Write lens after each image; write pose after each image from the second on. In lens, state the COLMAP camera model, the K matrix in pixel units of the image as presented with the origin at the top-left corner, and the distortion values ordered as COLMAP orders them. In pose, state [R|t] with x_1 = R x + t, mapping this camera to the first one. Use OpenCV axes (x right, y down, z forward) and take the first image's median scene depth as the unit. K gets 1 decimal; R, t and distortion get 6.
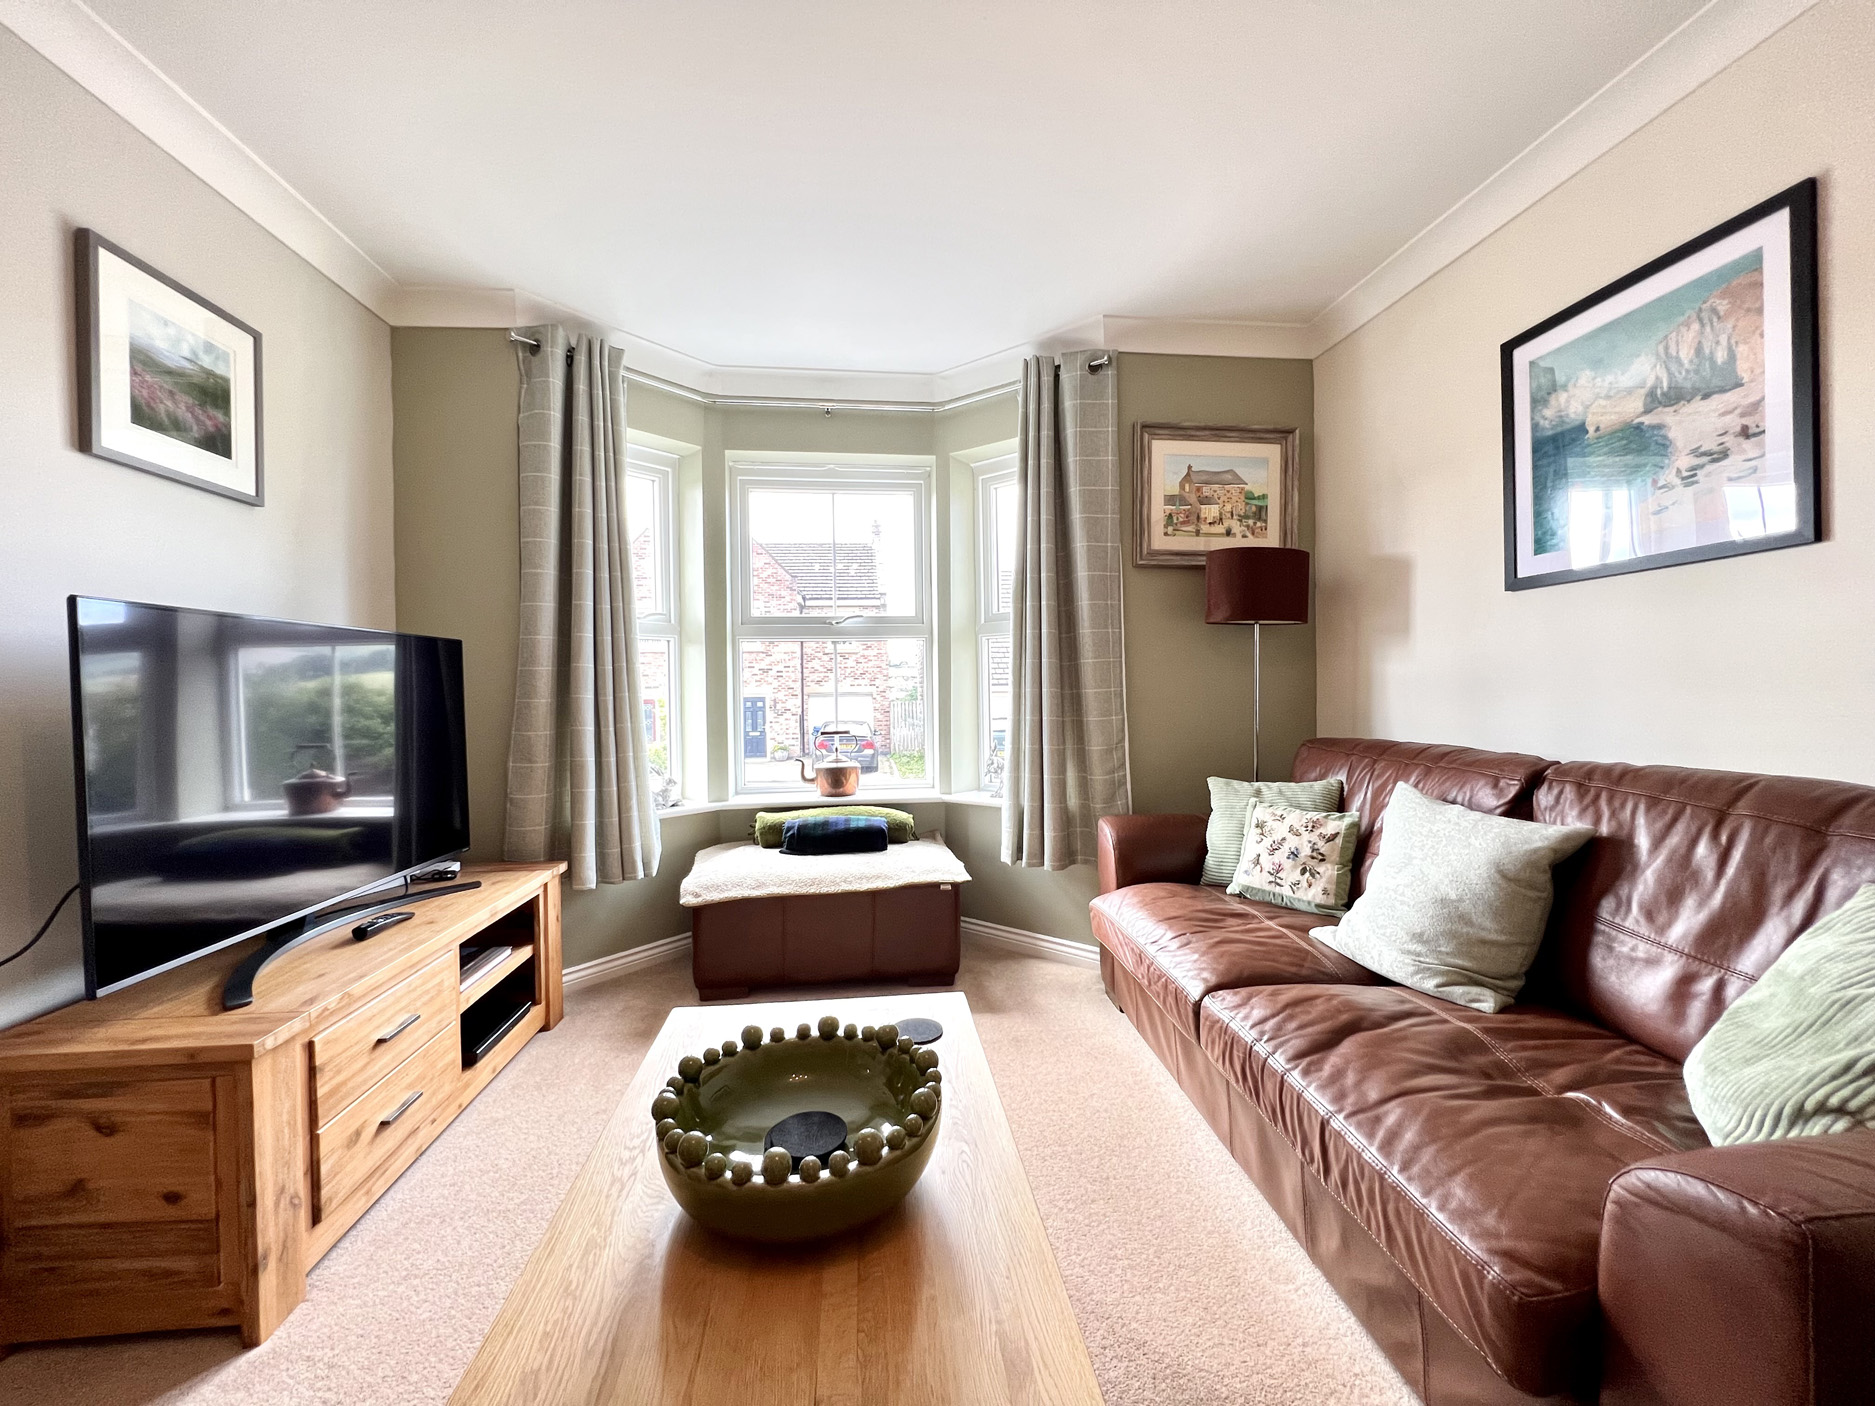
lens RADIAL K [[759.7, 0, 929.3], [0, 759.7, 698.1], [0, 0, 1]] dist [0.001077, 0.000214]
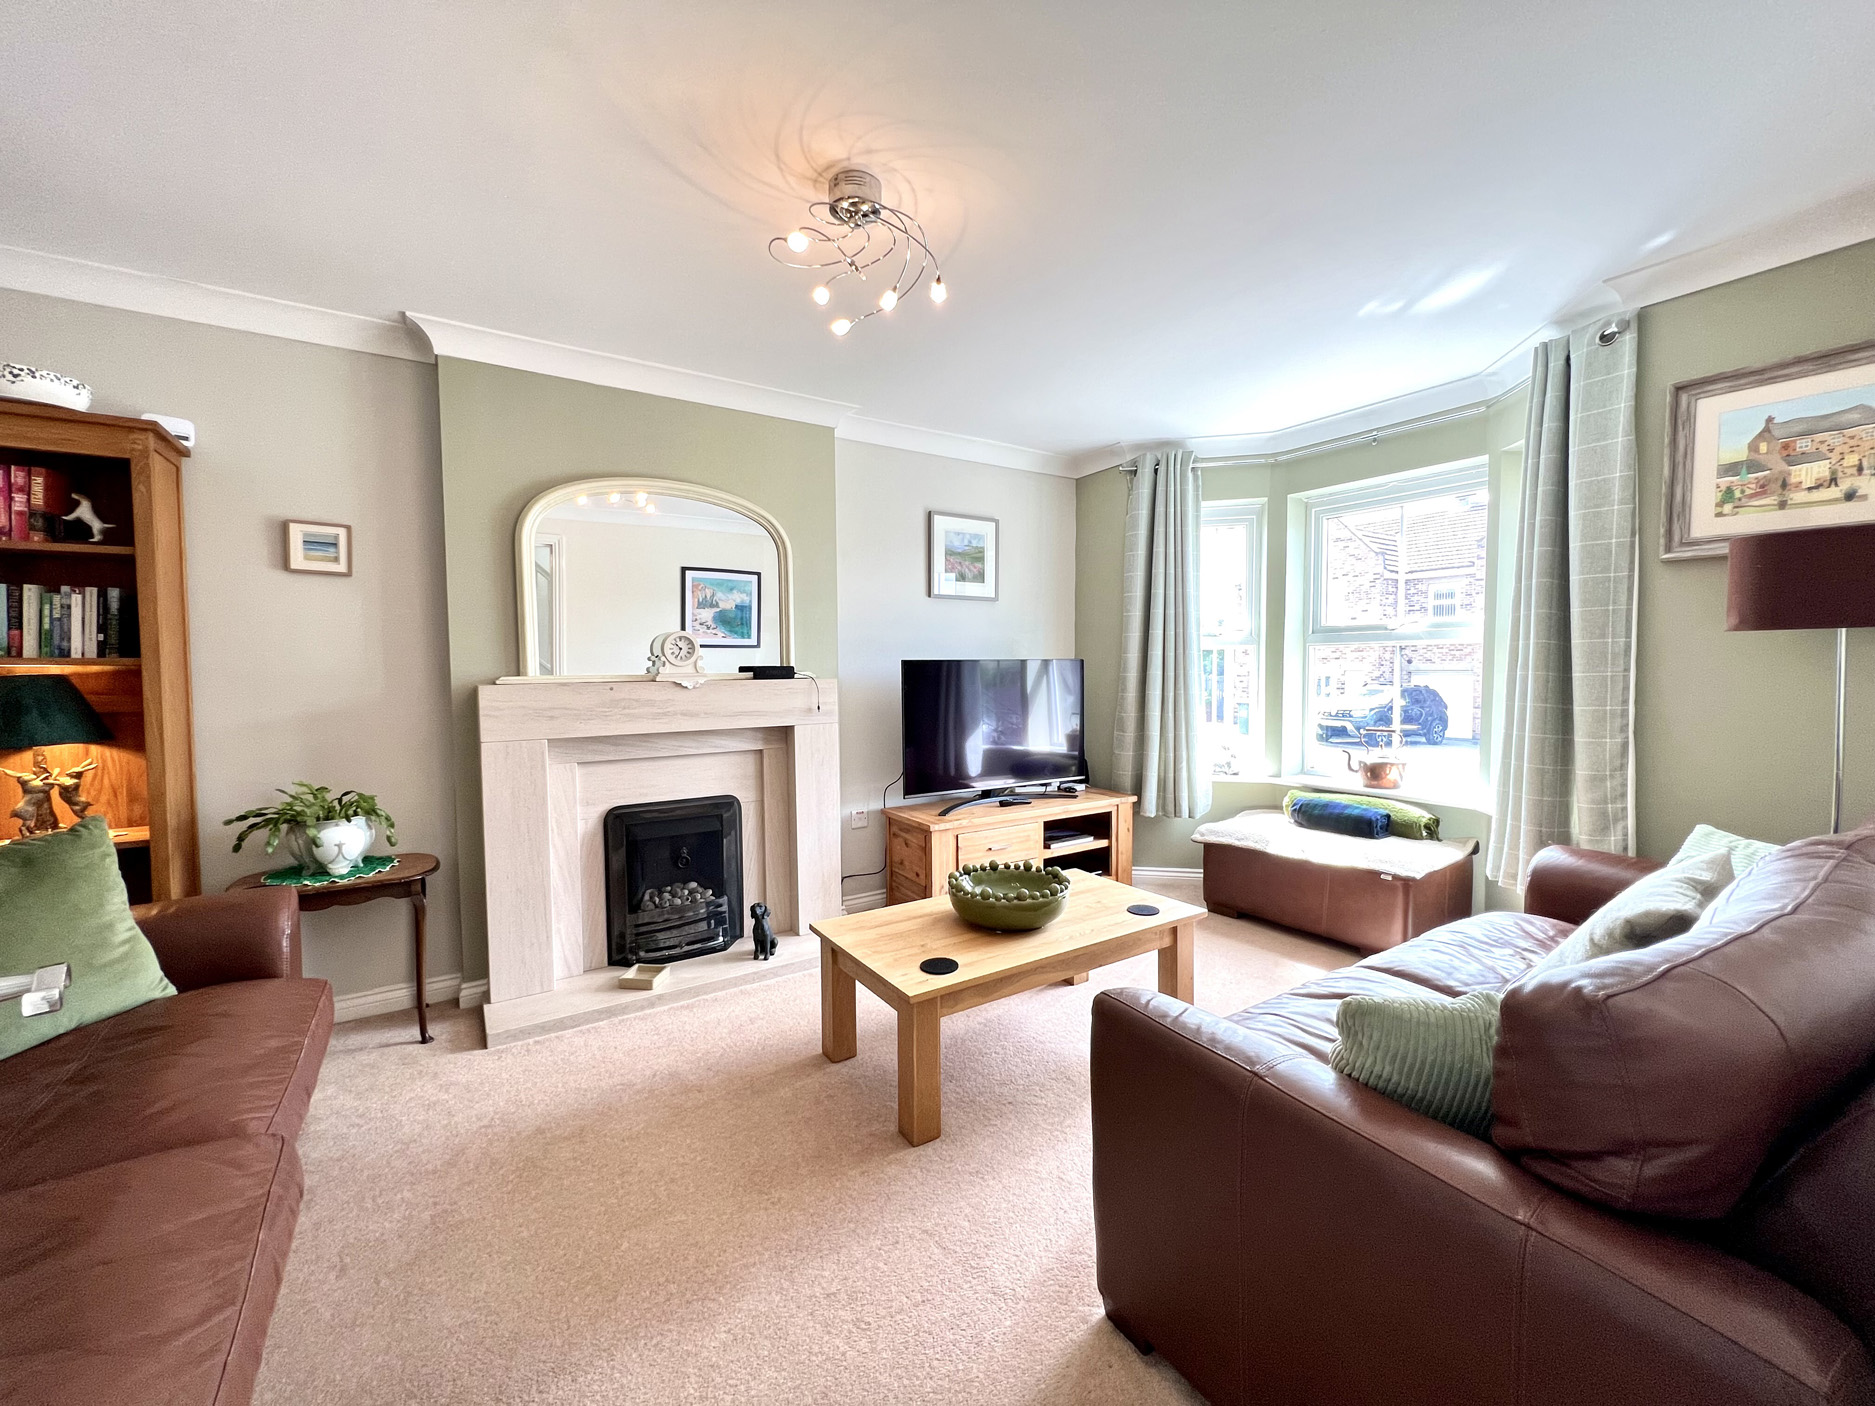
lens RADIAL K [[759.7, 0, 929.3], [0, 759.7, 698.1], [0, 0, 1]] dist [0.001077, 0.000214]
pose [[0.444273, 0.048035, -0.894603, 0.670868], [-0.008703, 0.998746, 0.049304, -0.058790], [0.895849, -0.014119, 0.444134, -0.086680]]
